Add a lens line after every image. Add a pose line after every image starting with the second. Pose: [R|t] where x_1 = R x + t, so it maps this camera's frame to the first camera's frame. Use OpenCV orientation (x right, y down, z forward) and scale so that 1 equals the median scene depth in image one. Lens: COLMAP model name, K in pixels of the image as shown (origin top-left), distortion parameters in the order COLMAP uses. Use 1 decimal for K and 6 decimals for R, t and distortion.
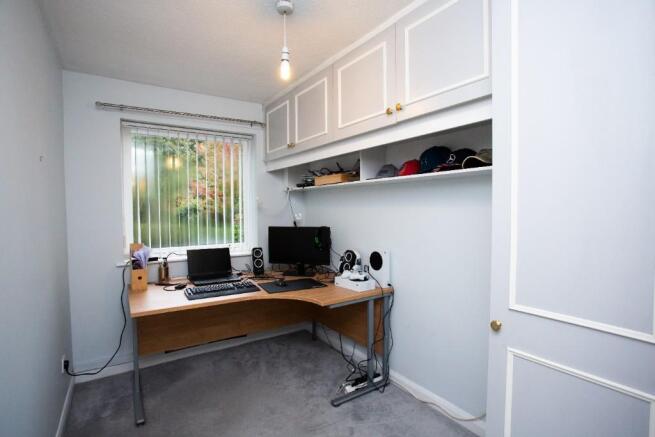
lens RADIAL K [[318.3, 0, 324.0], [0, 318.3, 221.1], [0, 0, 1]] dist [-0.083880, 0.039131]
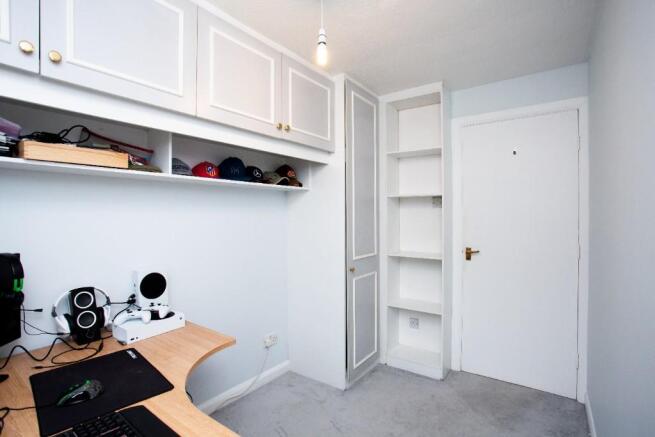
lens RADIAL K [[318.3, 0, 324.0], [0, 318.3, 221.1], [0, 0, 1]] dist [-0.083880, 0.039131]
pose [[-0.334048, -0.003337, 0.942550, -0.679125], [0.046650, 0.998710, 0.020069, -0.018403], [-0.941401, 0.050674, -0.333461, 0.927385]]
